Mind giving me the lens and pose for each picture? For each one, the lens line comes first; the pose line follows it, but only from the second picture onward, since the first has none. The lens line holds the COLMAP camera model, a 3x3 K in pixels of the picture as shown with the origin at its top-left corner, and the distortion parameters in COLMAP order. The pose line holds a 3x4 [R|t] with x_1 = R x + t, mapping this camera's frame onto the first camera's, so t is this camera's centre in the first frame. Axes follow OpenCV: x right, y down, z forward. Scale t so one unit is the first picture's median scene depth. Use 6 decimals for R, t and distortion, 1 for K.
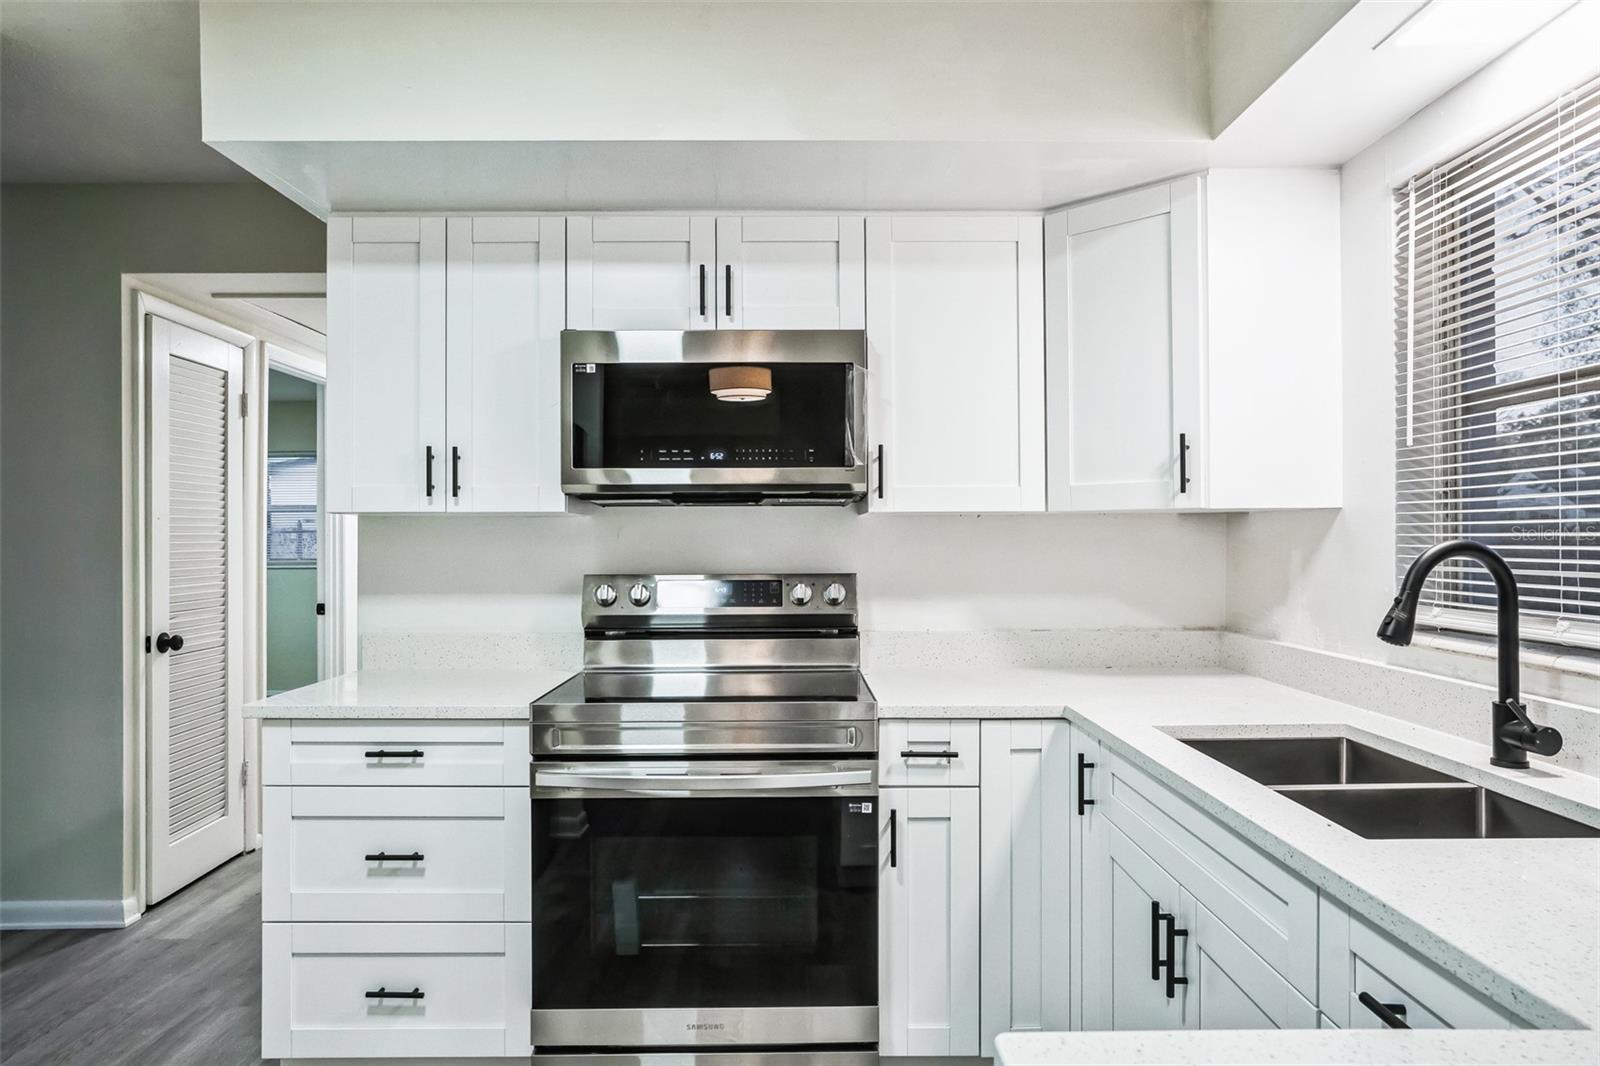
lens RADIAL K [[989.3, 0, 800.0], [0, 989.3, 533.0], [0, 0, 1]] dist [-0.034916, 0.034026]
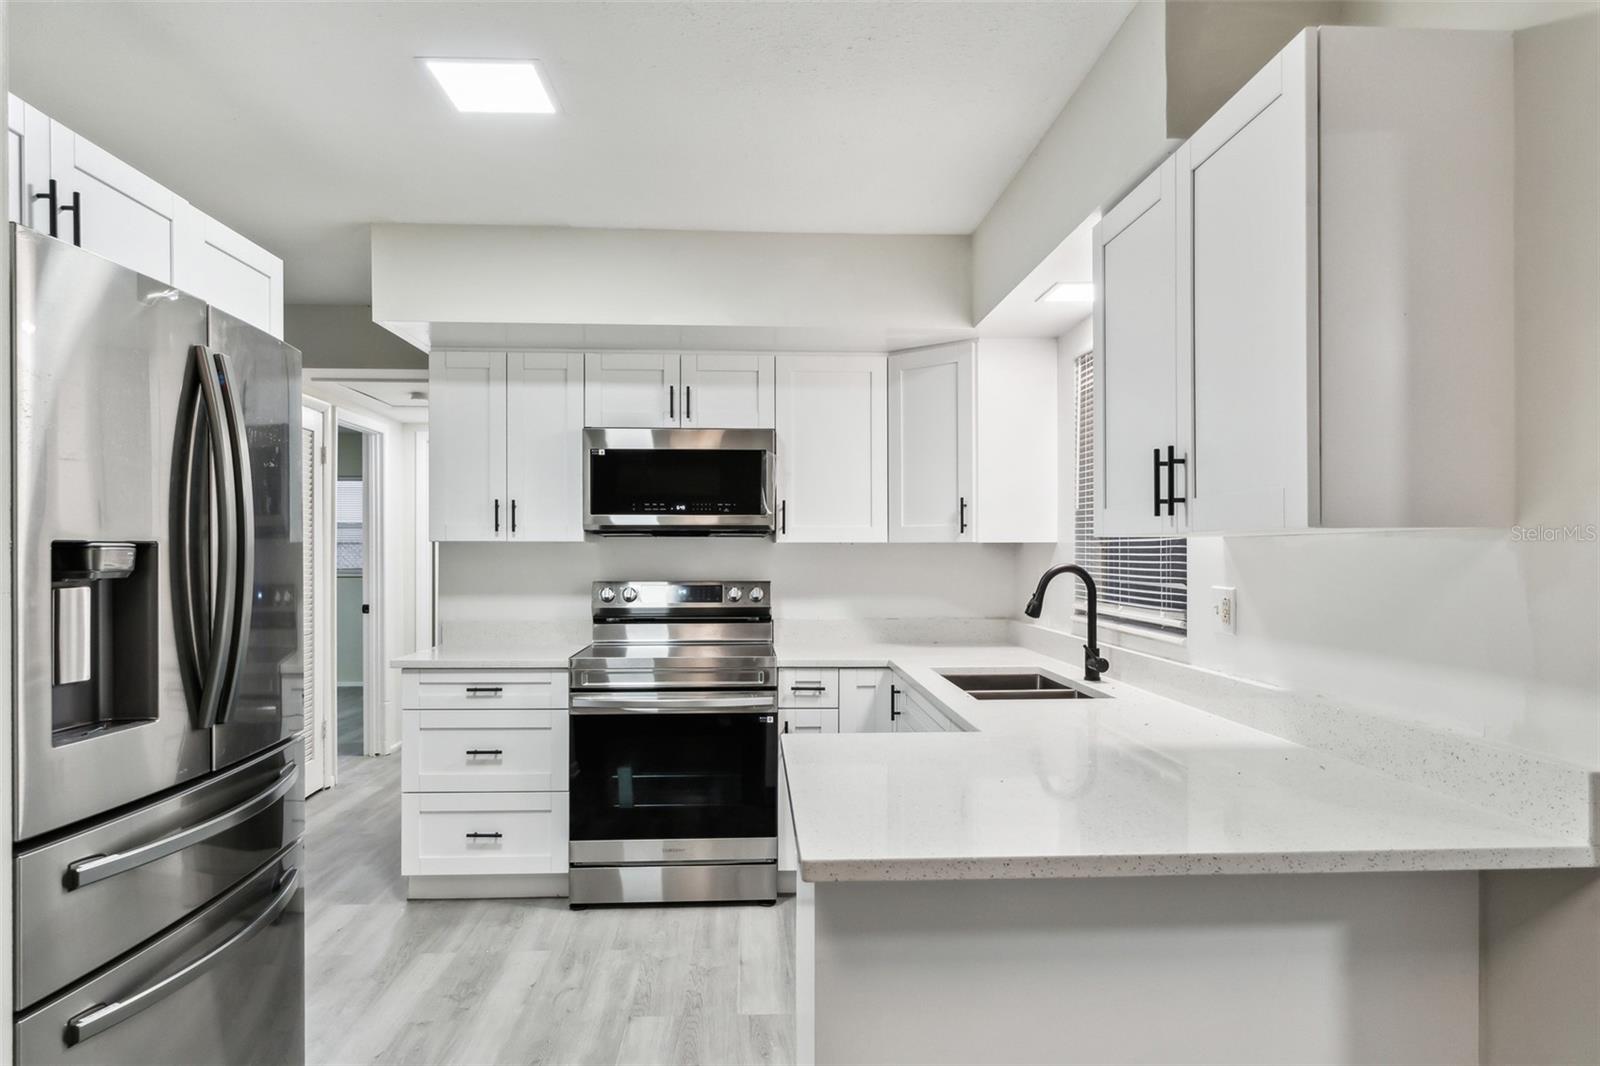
lens RADIAL K [[967.1, 0, 792.6], [0, 967.1, 550.2], [0, 0, 1]] dist [-0.001886, -0.000082]
pose [[0.999107, 0.003882, 0.042063, 0.031278], [-0.004161, 0.999970, 0.006538, -0.019744], [-0.042036, -0.006707, 0.999094, -0.578618]]
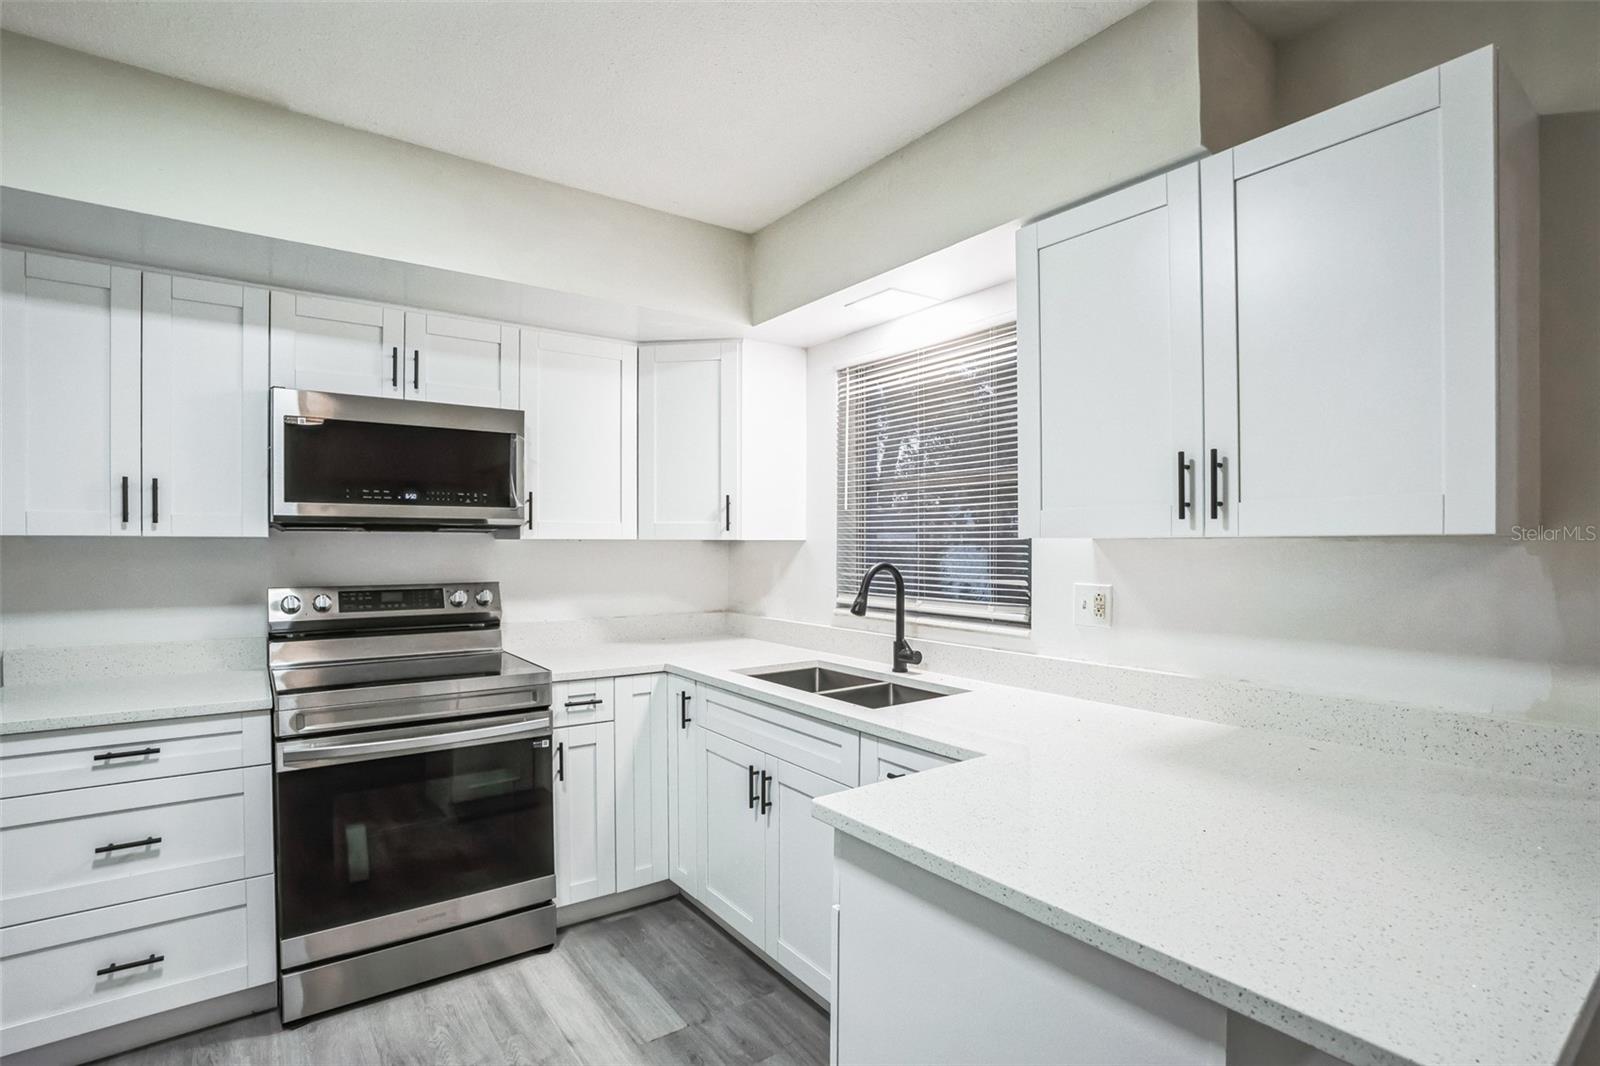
lens RADIAL K [[765.3, 0, 797.6], [0, 765.3, 550.8], [0, 0, 1]] dist [-0.076436, 0.030552]
pose [[0.812283, -0.000683, 0.583263, -0.250502], [-0.008829, 0.999870, 0.013467, -0.023295], [-0.583196, -0.016089, 0.812172, -0.111989]]
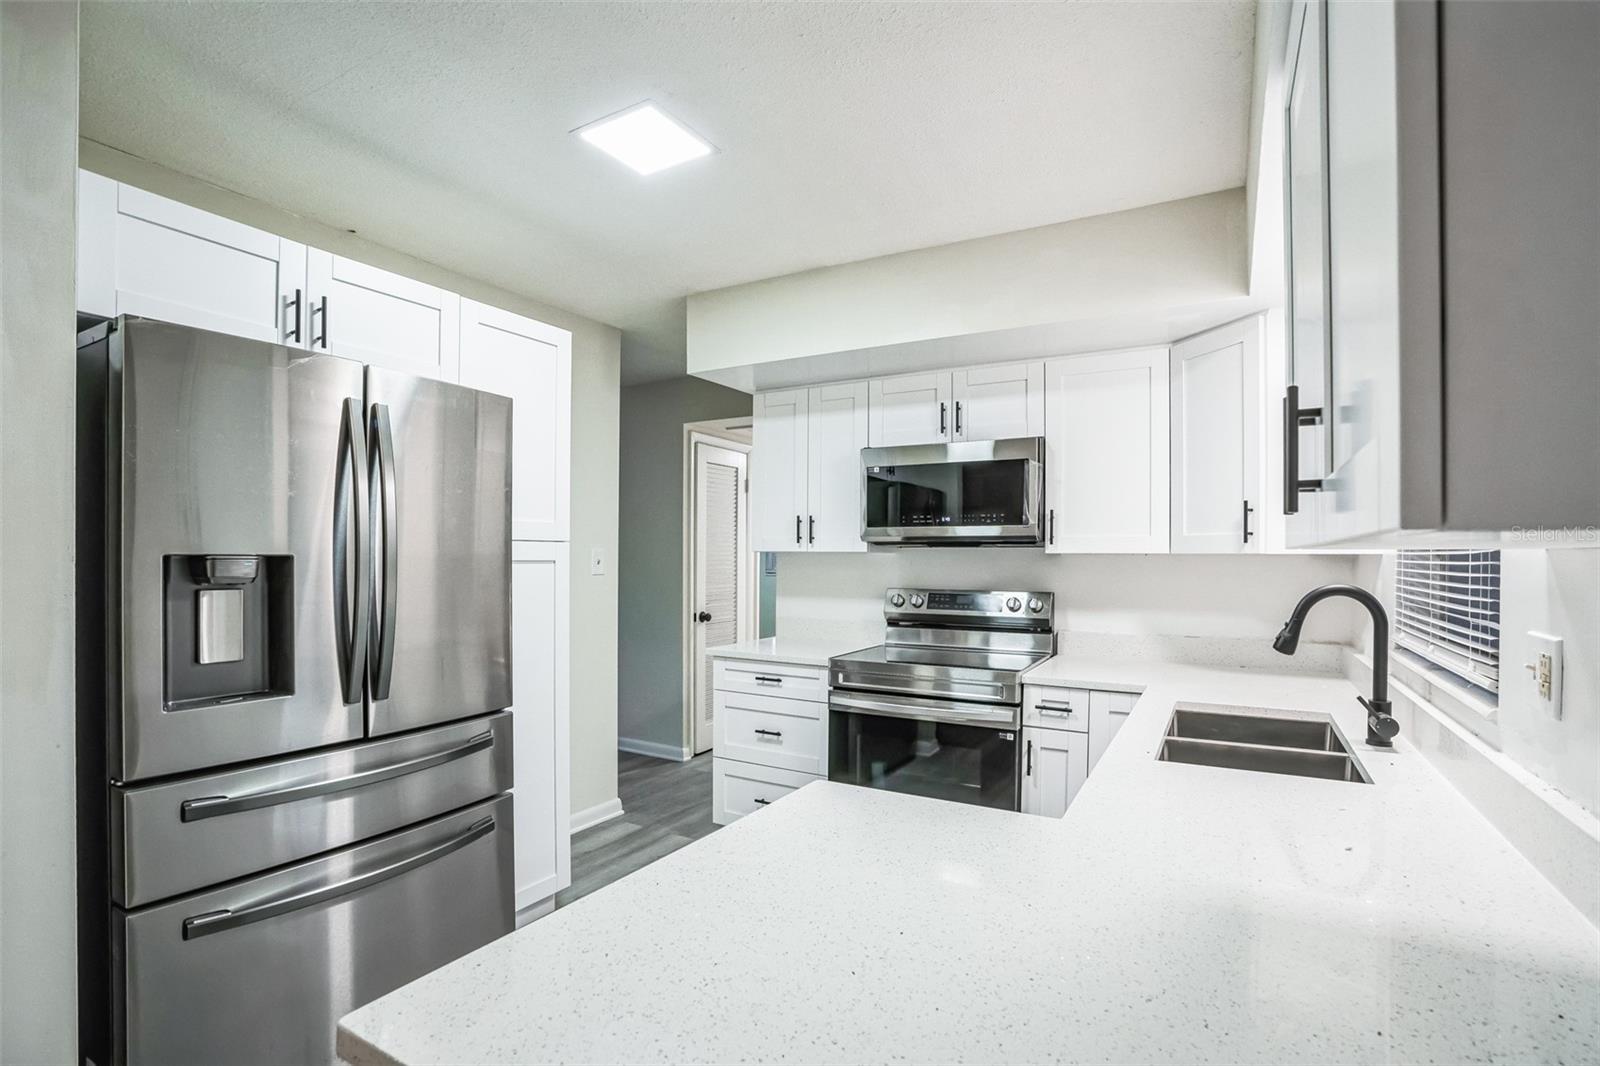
lens RADIAL K [[751.9, 0, 804.6], [0, 751.9, 561.3], [0, 0, 1]] dist [-0.070526, 0.028118]
pose [[0.864999, 0.011817, -0.501635, 0.344124], [-0.004770, 0.999871, 0.015328, -0.025516], [0.501752, -0.010866, 0.864943, -0.207429]]
